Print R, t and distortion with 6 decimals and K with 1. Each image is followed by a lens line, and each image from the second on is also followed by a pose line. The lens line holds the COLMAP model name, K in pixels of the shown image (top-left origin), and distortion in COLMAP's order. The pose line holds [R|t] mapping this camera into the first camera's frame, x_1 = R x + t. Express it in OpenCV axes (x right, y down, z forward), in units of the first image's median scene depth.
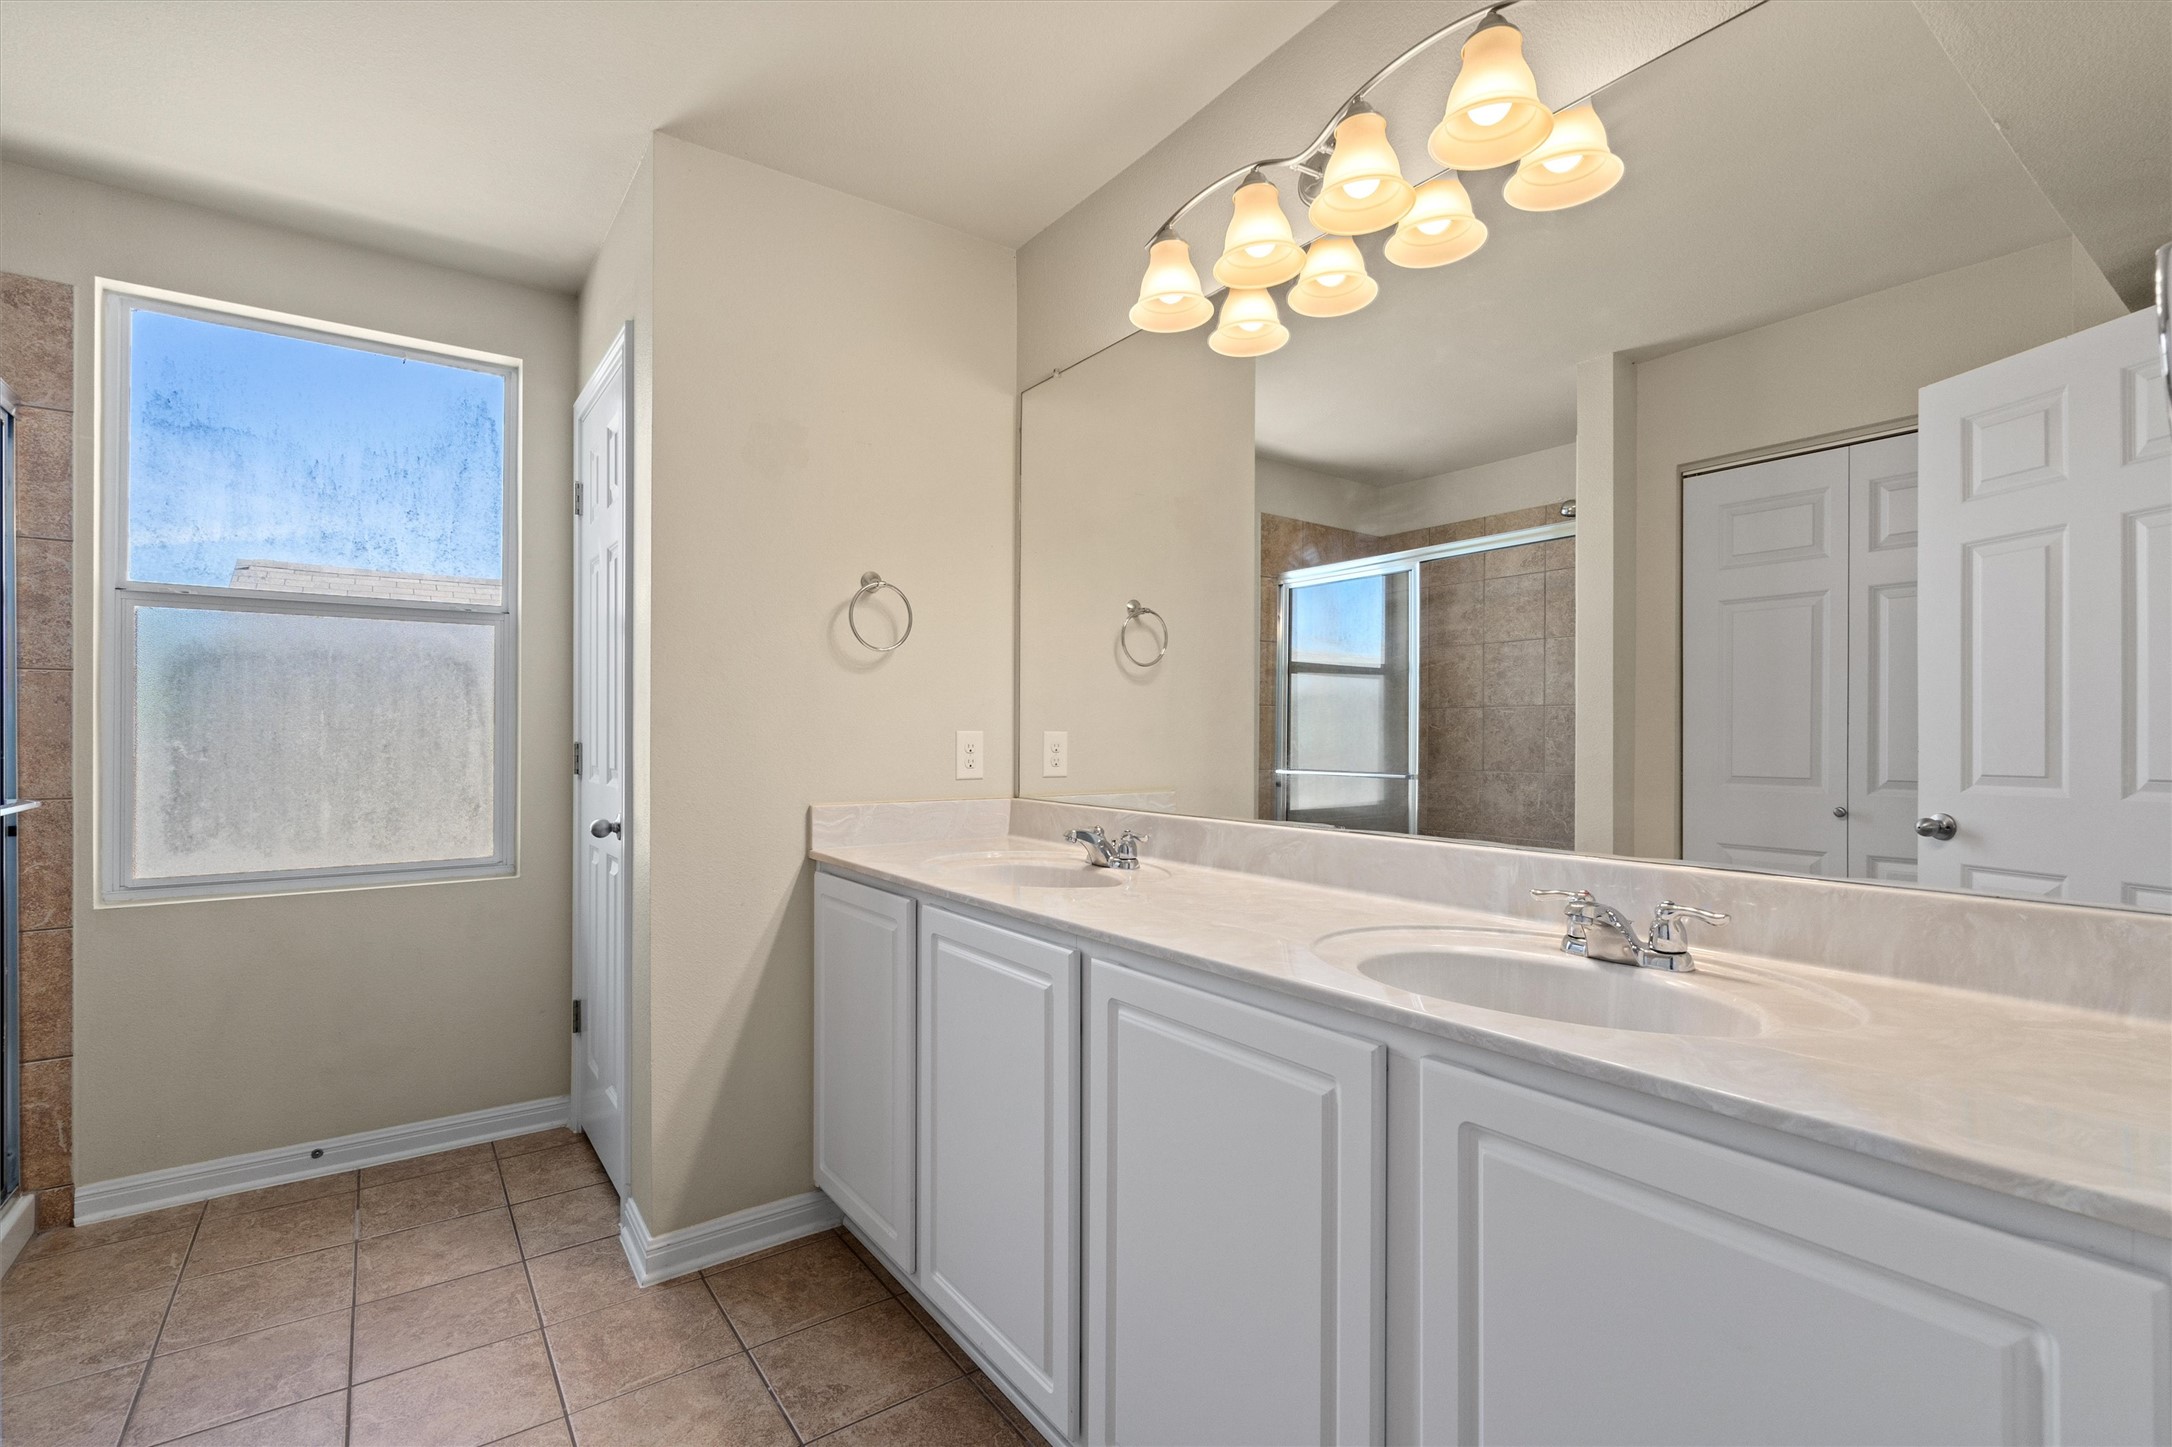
lens RADIAL K [[1004.5, 0, 1080.7], [0, 1004.5, 727.3], [0, 0, 1]] dist [-0.001091, 0.001359]
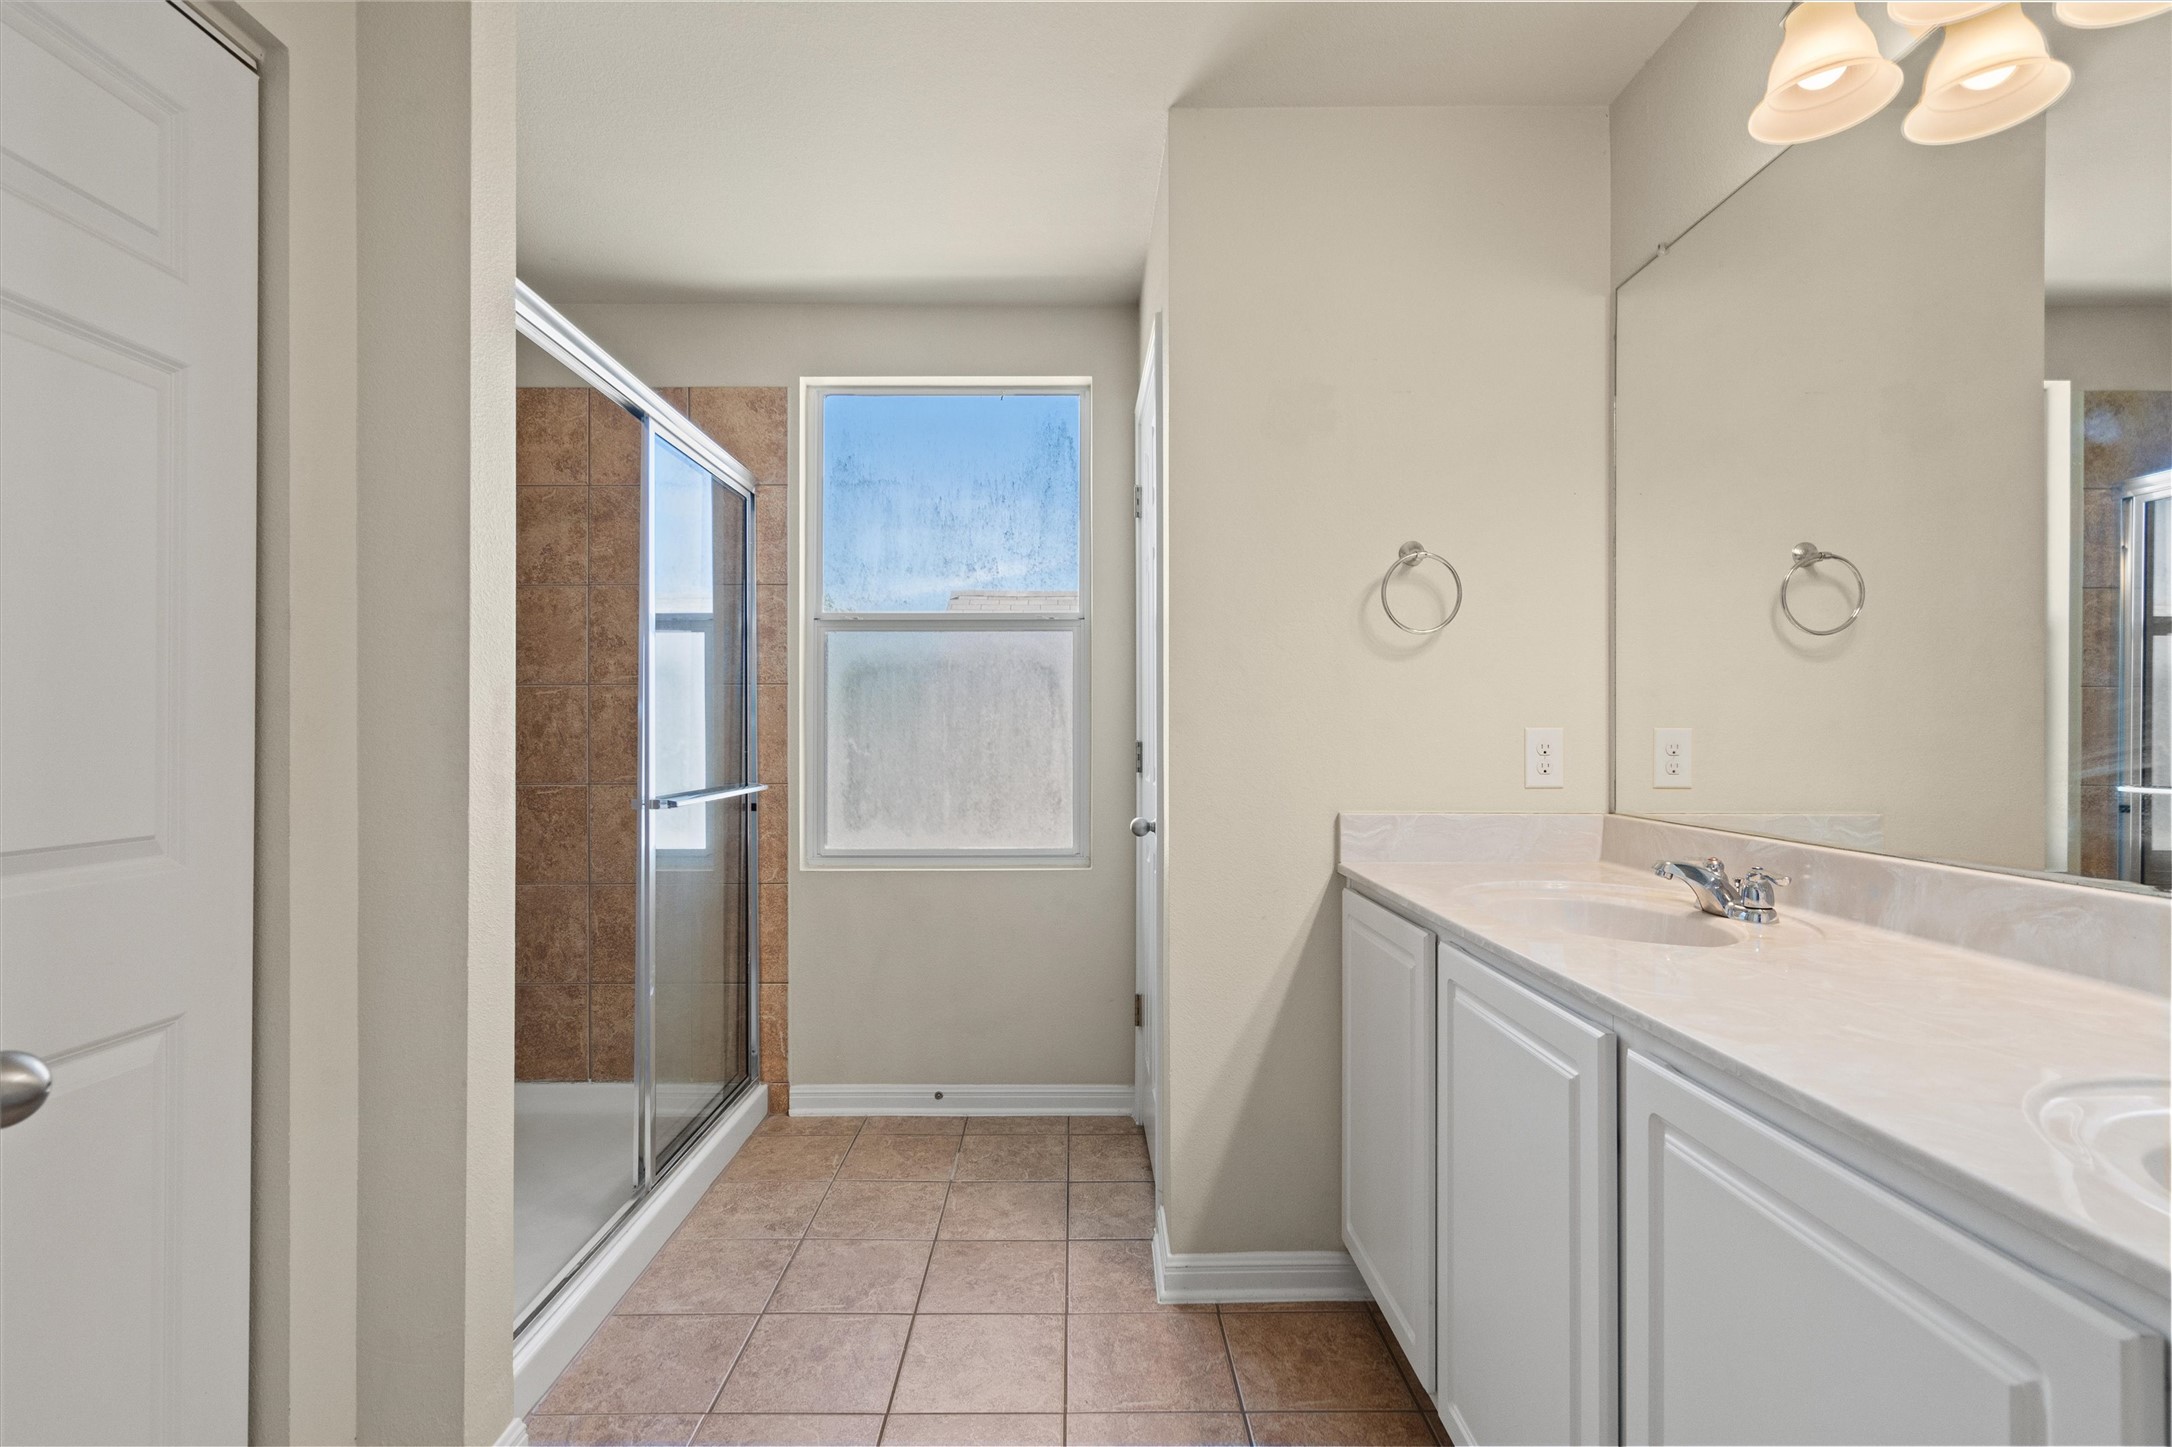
lens RADIAL K [[1051.1, 0, 1086.0], [0, 1051.1, 723.5], [0, 0, 1]] dist [-0.004812, 0.016685]
pose [[0.810673, -0.007690, -0.585448, 0.097495], [0.006734, 0.999970, -0.003810, 0.001442], [0.585460, -0.000854, 0.810701, 0.127530]]
